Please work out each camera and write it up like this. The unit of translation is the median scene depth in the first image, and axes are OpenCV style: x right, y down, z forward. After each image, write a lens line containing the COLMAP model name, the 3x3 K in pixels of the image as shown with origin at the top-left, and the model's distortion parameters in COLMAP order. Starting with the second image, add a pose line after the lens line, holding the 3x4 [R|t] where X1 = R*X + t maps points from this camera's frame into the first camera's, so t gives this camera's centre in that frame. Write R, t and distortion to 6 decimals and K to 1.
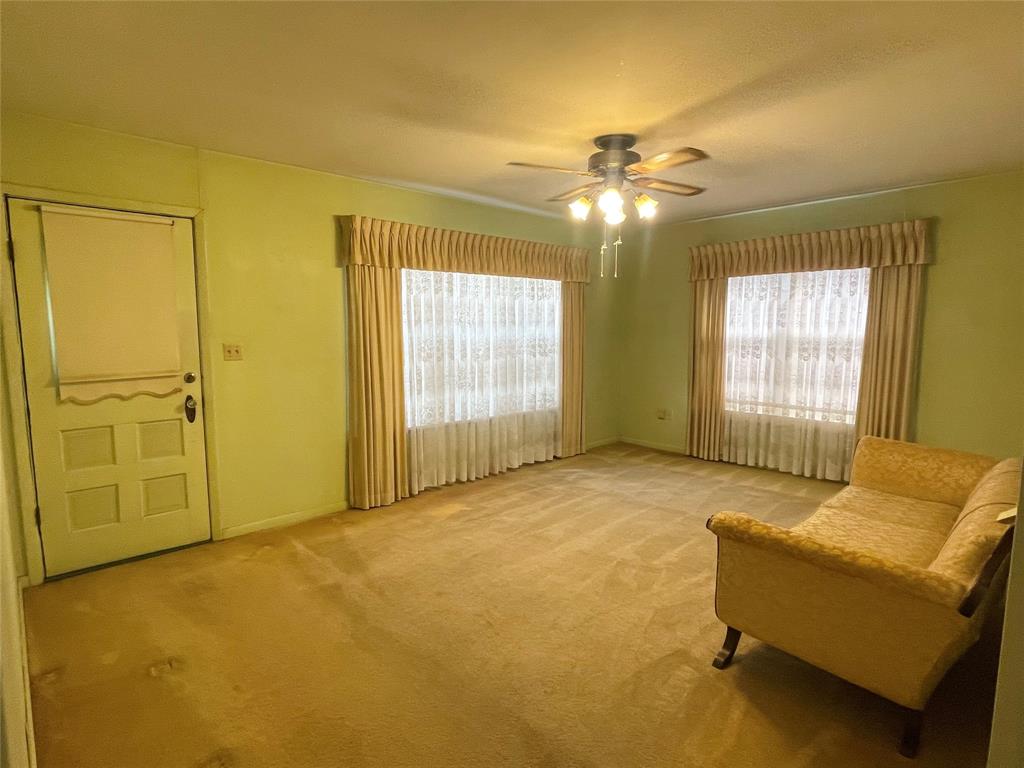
lens RADIAL K [[548.7, 0, 509.1], [0, 548.7, 385.7], [0, 0, 1]] dist [0.001644, 0.001719]
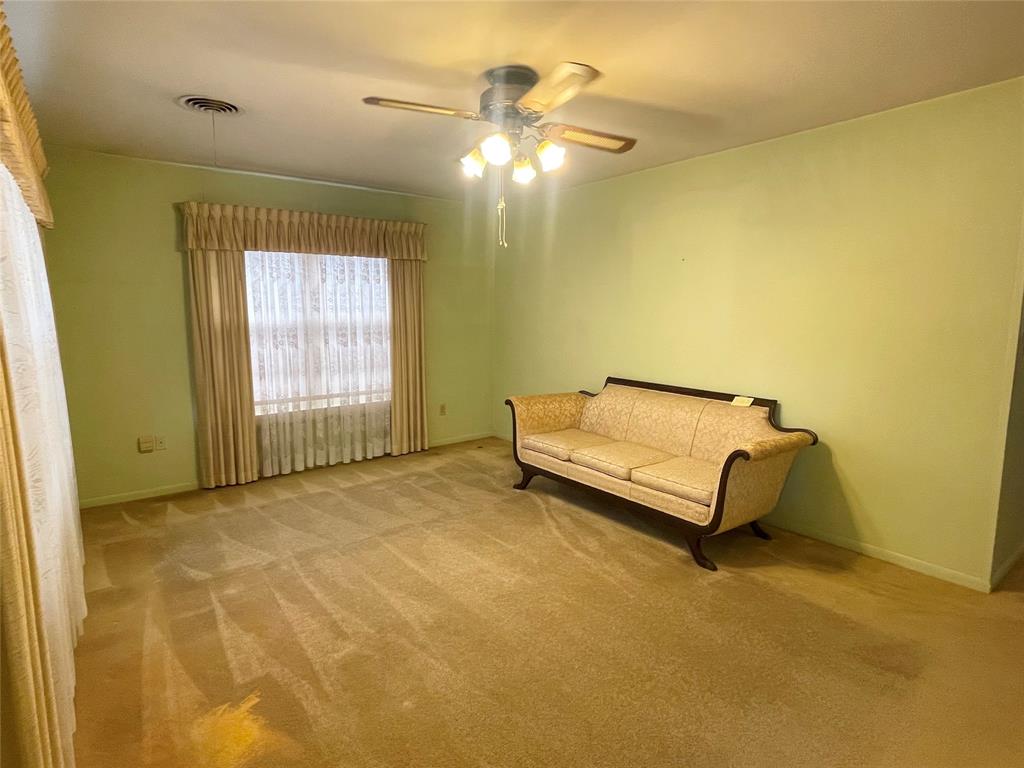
lens RADIAL K [[548.7, 0, 515.1], [0, 548.7, 386.2], [0, 0, 1]] dist [0.001644, 0.001719]
pose [[0.087540, -0.136002, 0.986833, -0.446833], [0.115151, 0.985377, 0.125586, -0.068547], [-0.989483, 0.102641, 0.101920, 0.651348]]
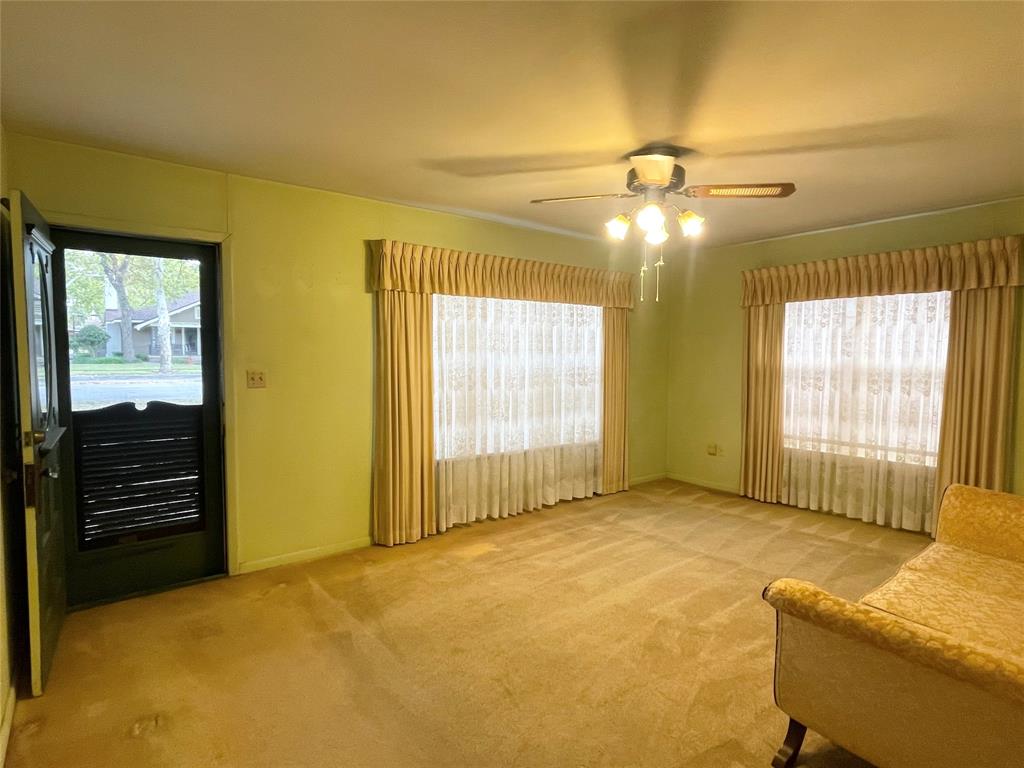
lens RADIAL K [[548.7, 0, 511.5], [0, 548.7, 384.8], [0, 0, 1]] dist [0.001644, 0.001719]
pose [[0.996427, 0.010162, -0.083844, 0.022837], [-0.014439, 0.998616, -0.050568, -0.007143], [0.083214, 0.051598, 0.995195, 0.060062]]
